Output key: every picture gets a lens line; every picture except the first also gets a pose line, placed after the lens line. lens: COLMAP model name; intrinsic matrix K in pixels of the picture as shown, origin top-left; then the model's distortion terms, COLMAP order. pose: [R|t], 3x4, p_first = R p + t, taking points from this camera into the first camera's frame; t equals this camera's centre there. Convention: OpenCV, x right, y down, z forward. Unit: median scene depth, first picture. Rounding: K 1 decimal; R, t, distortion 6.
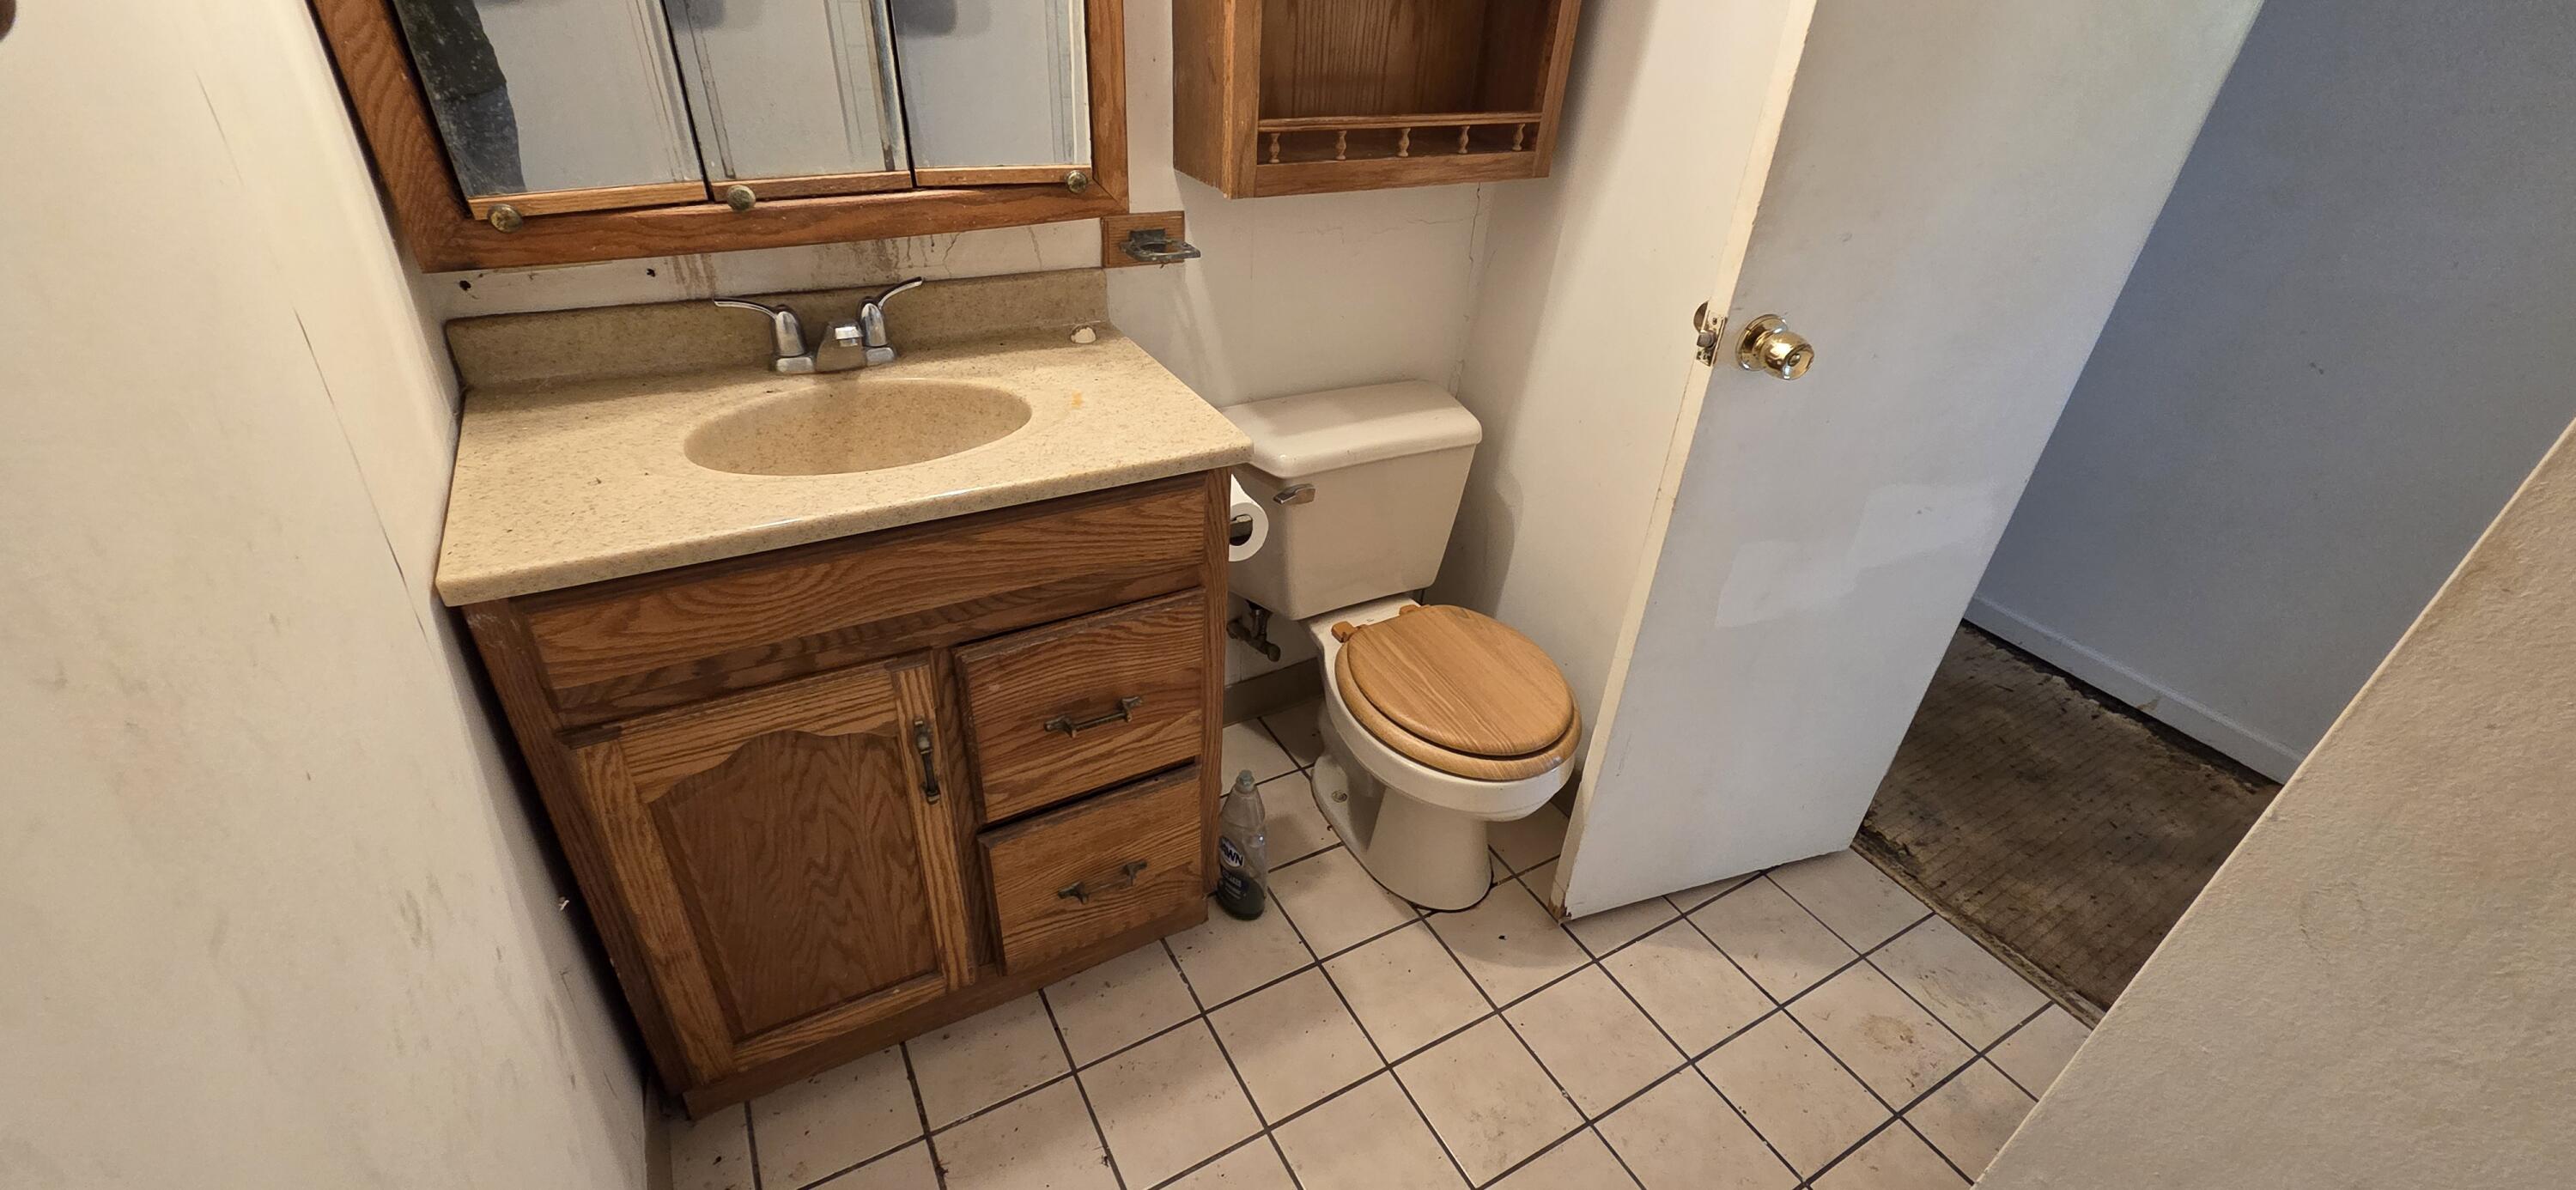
lens RADIAL K [[1054.5, 0, 1291.6], [0, 1054.5, 600.3], [0, 0, 1]] dist [0.001784, 0.000408]
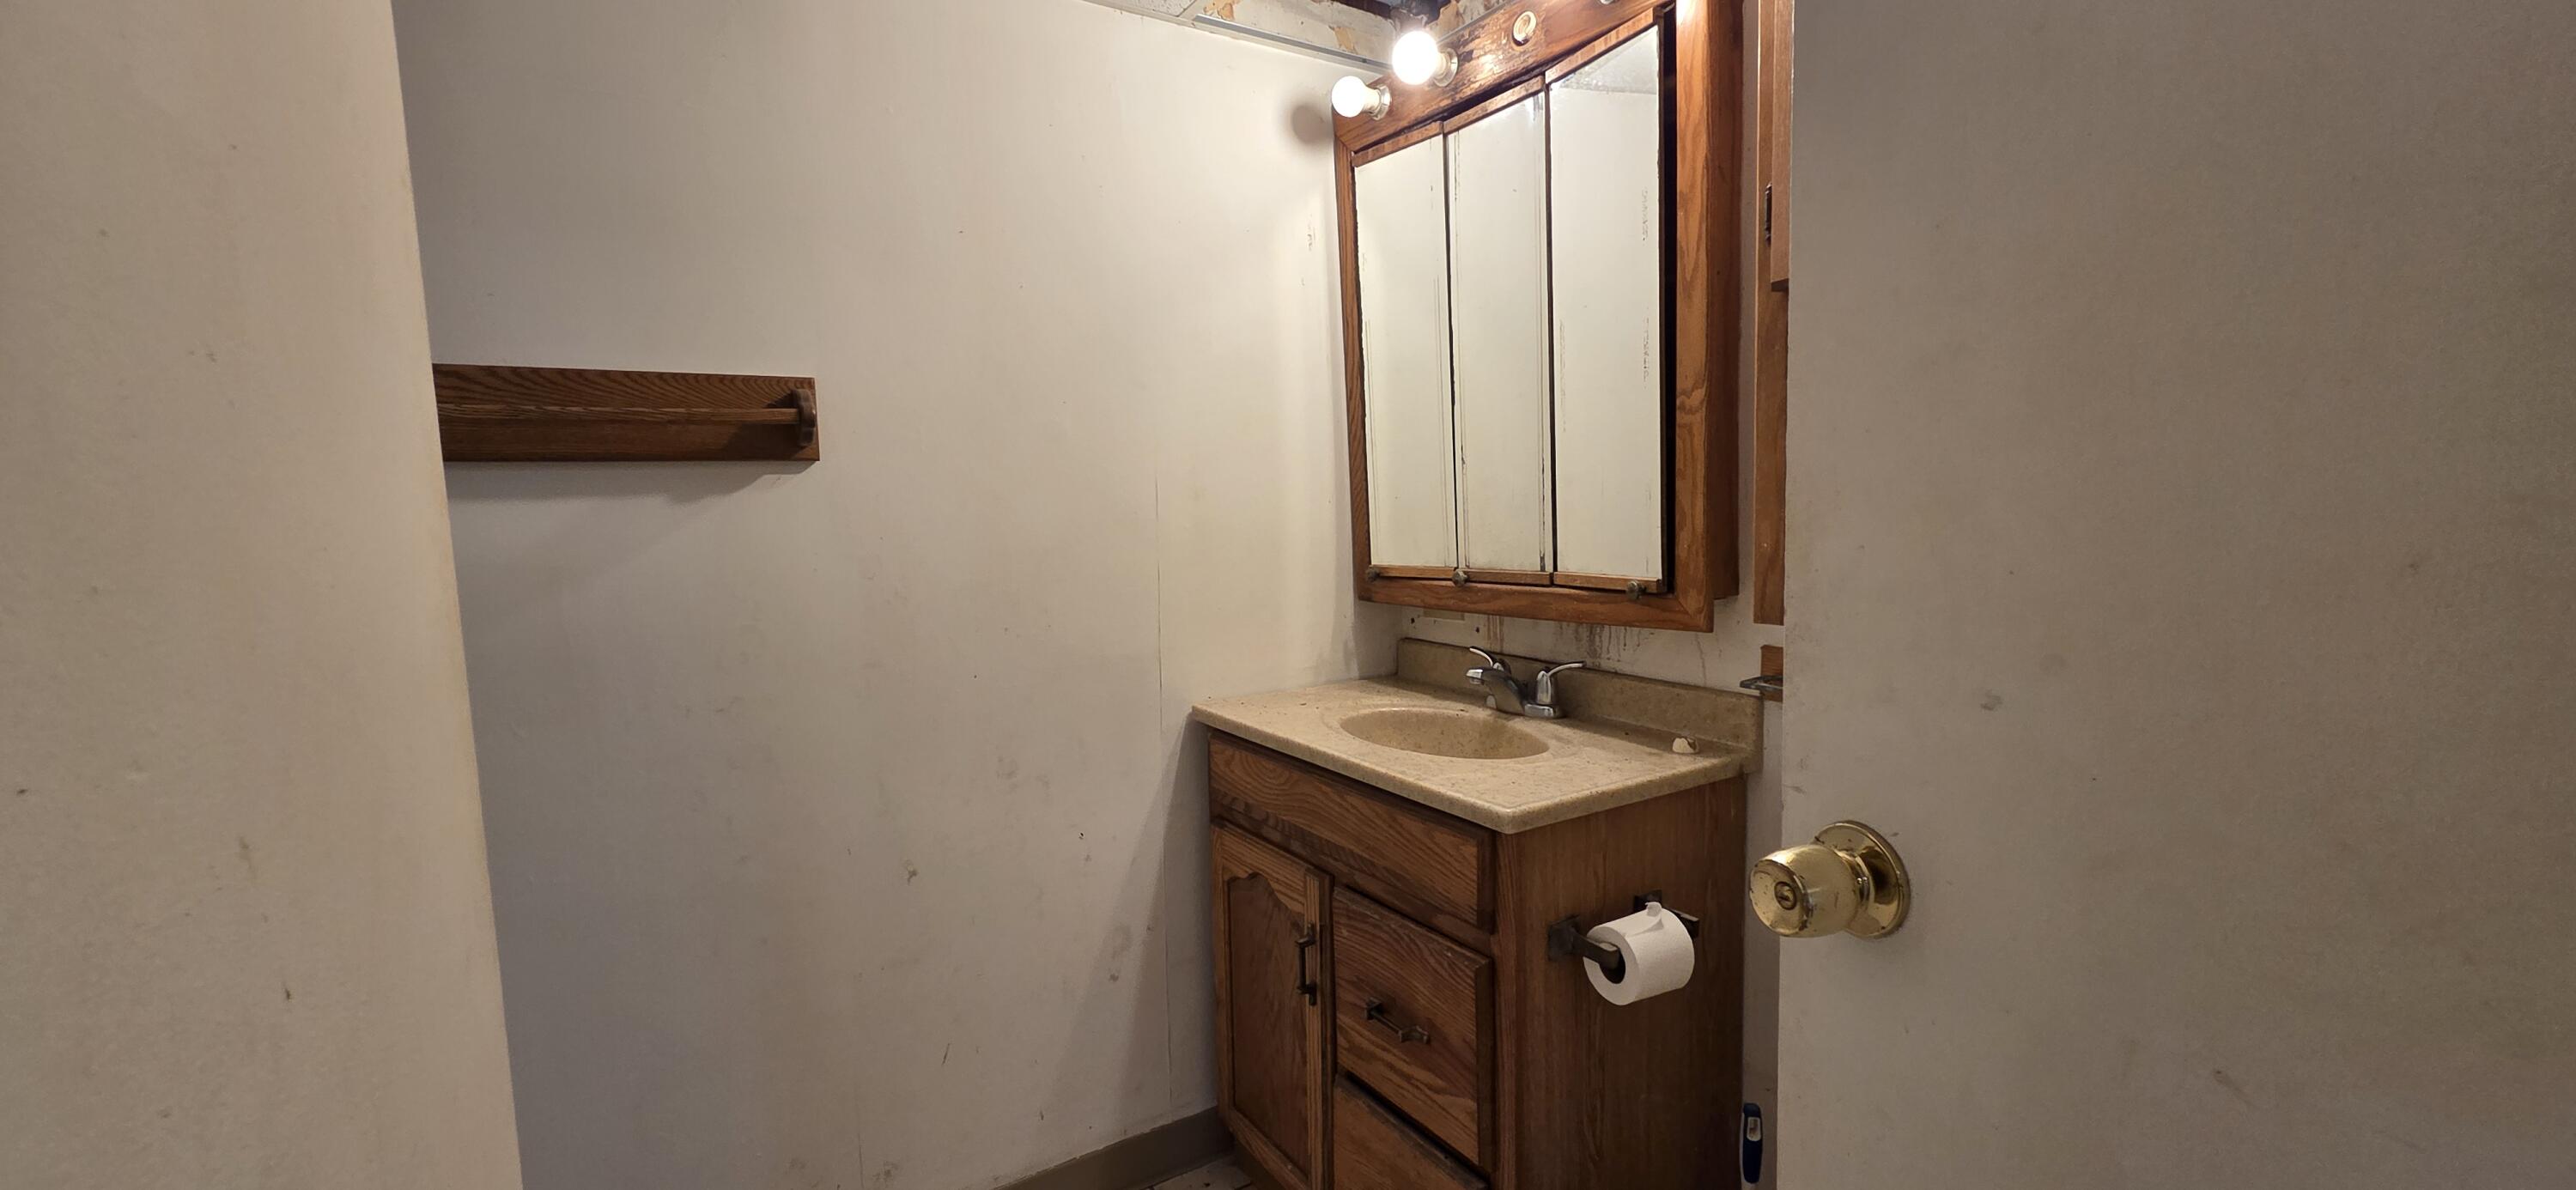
lens RADIAL K [[1054.5, 0, 1291.6], [0, 1054.5, 600.3], [0, 0, 1]] dist [0.001784, 0.000408]
pose [[0.053565, 0.037732, -0.997851, 0.934396], [-0.519070, 0.854720, 0.004456, -0.222910], [0.853052, 0.517716, 0.065369, 0.676005]]
